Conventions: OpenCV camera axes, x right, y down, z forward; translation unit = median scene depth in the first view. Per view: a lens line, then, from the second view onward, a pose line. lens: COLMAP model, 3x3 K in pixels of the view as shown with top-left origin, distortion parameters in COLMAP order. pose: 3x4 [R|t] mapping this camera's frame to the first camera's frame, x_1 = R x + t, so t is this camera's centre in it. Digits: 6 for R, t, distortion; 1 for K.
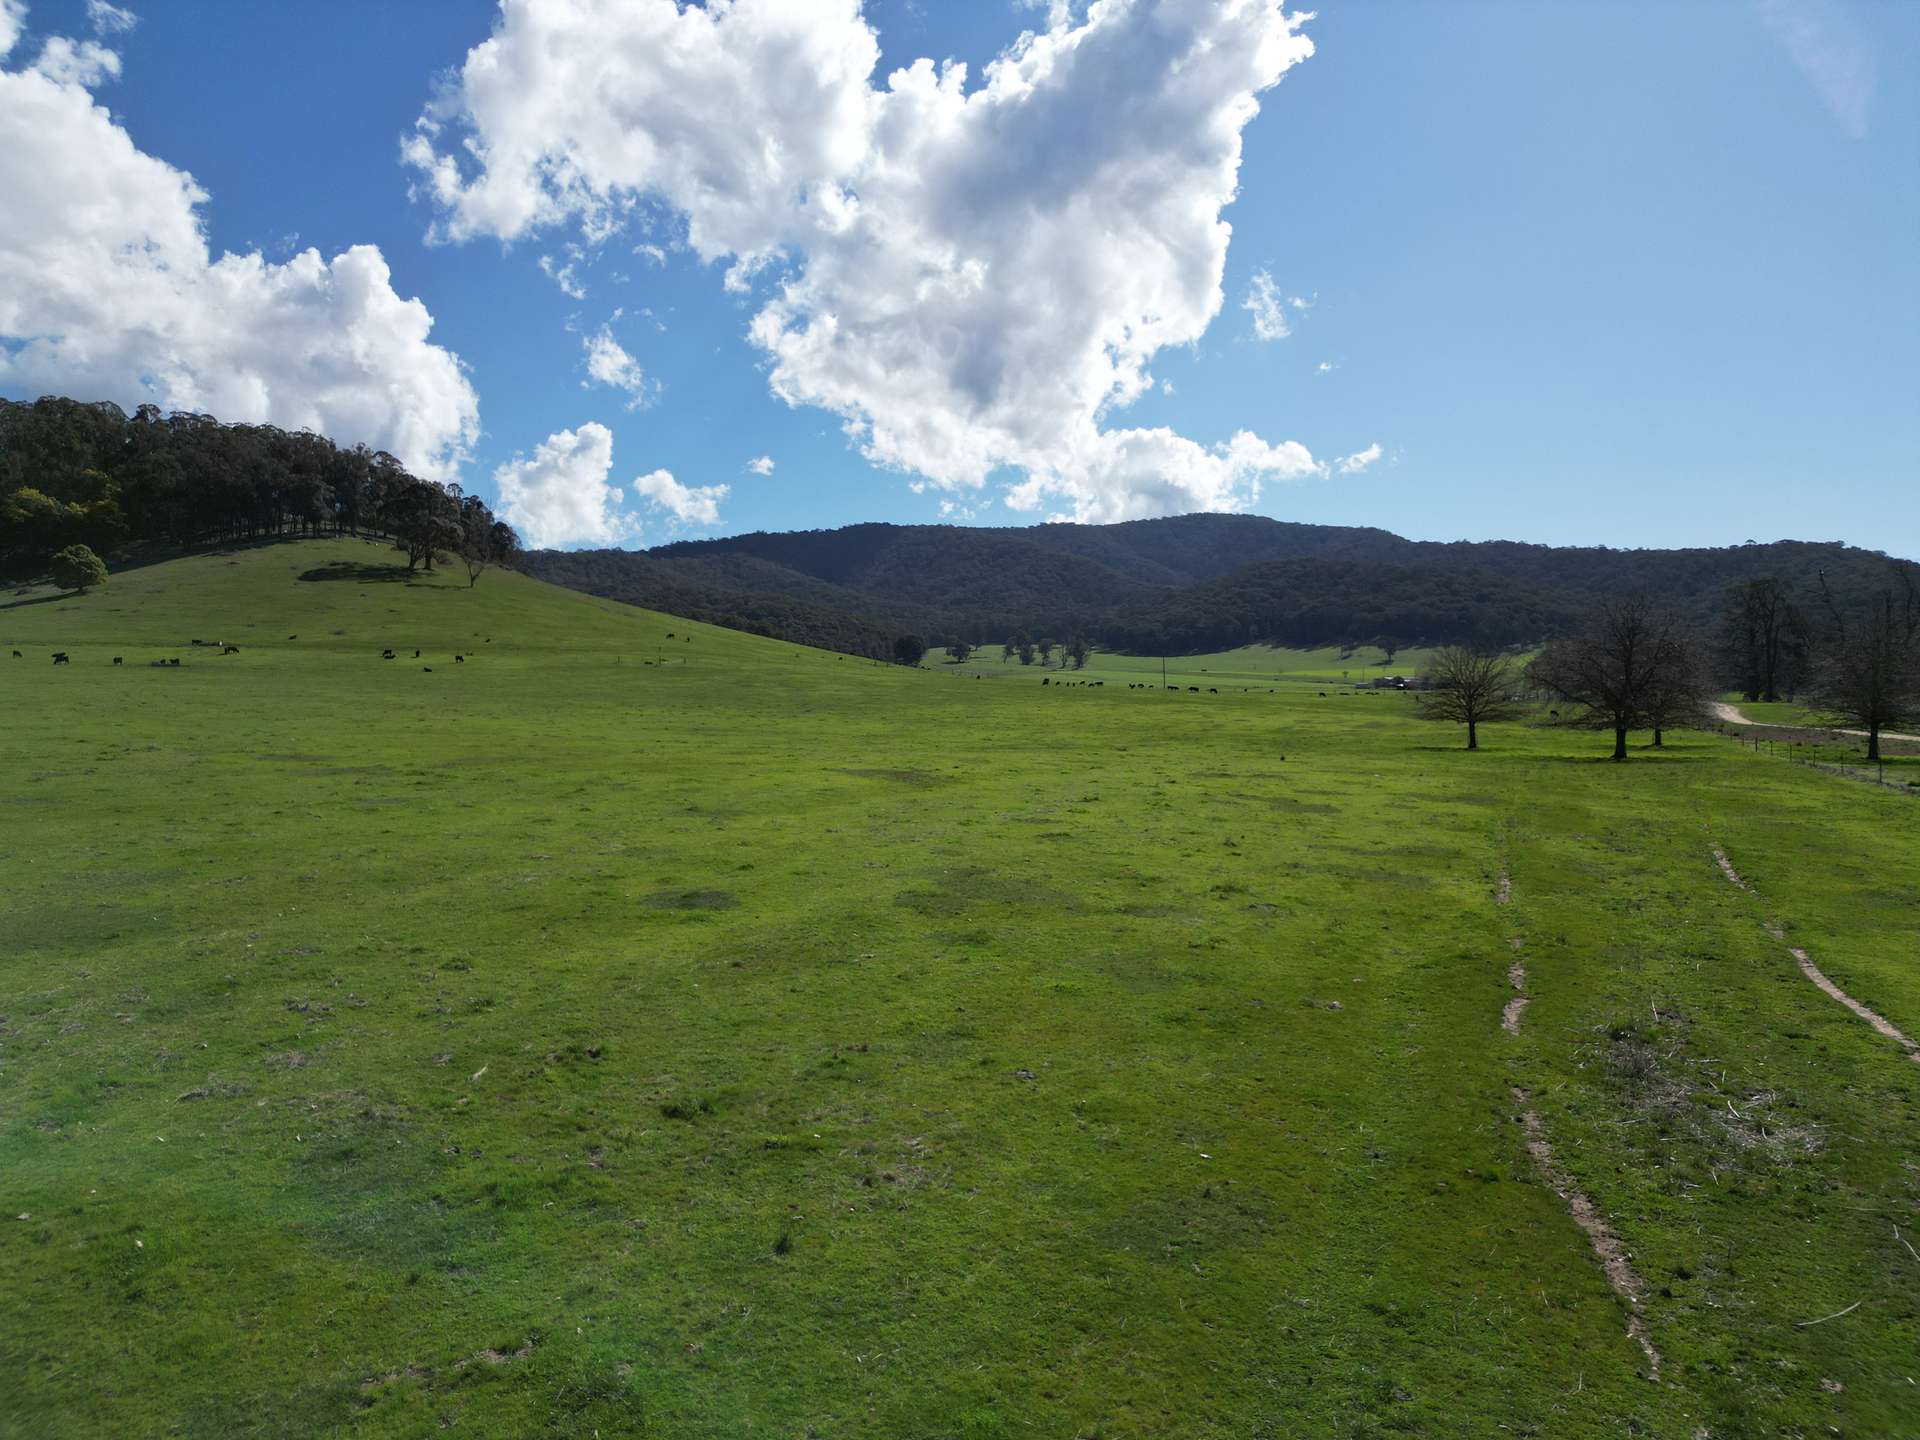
lens RADIAL K [[1330.8, 0, 979.3], [0, 1330.8, 724.0], [0, 0, 1]] dist [0.077695, -0.089803]
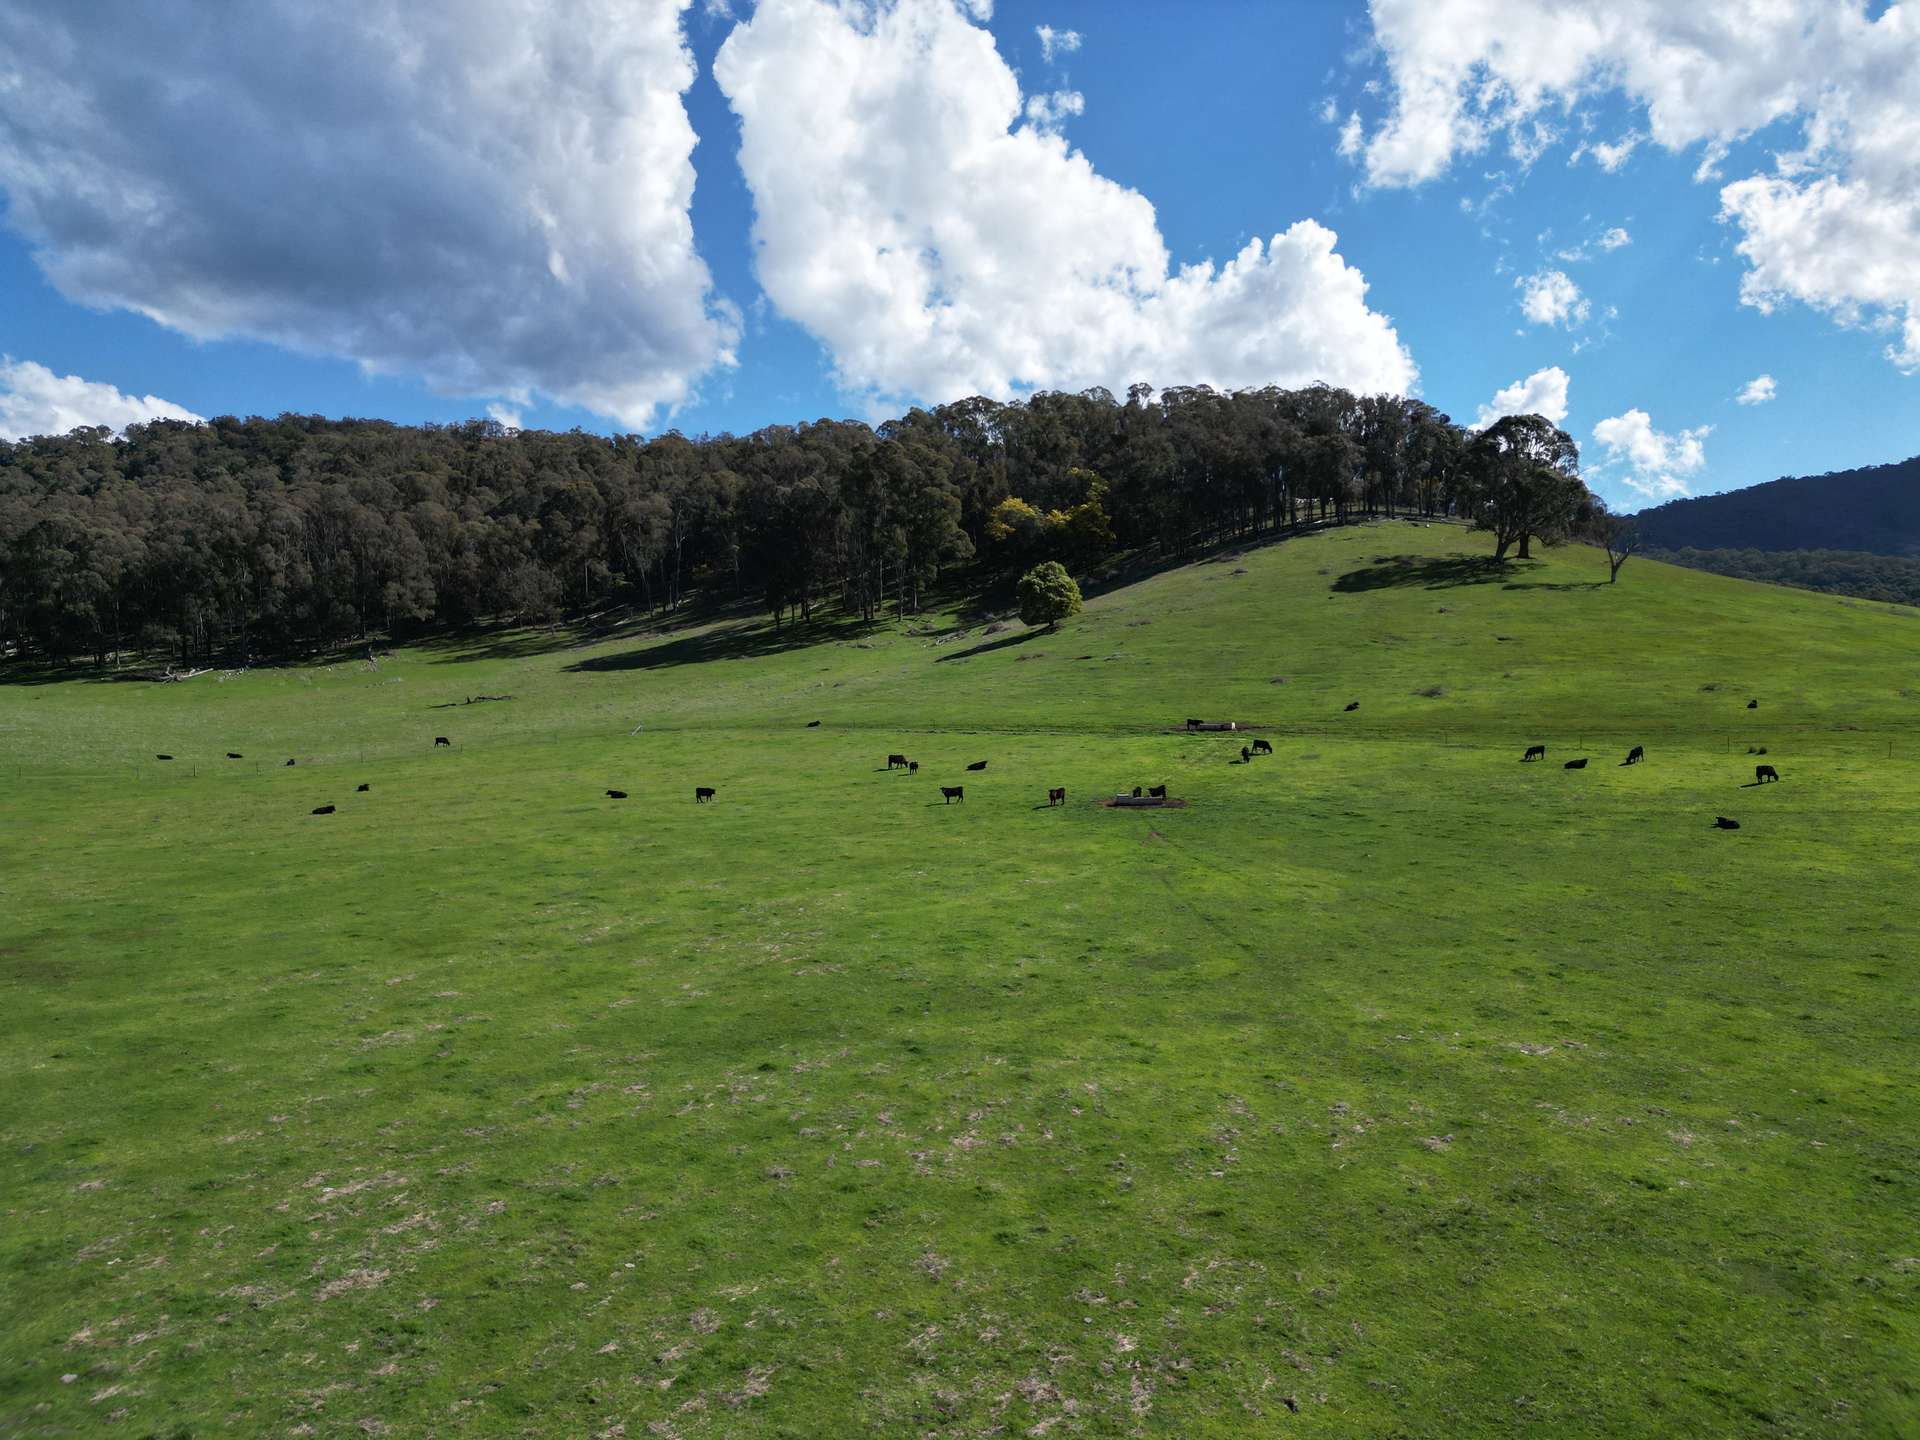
lens RADIAL K [[1330.8, 0, 979.3], [0, 1330.8, 724.0], [0, 0, 1]] dist [0.077695, -0.089803]
pose [[0.777597, 0.001964, -0.628760, -0.190561], [0.006462, 0.999917, 0.011116, -0.041791], [0.628730, -0.012707, 0.777520, 0.325614]]
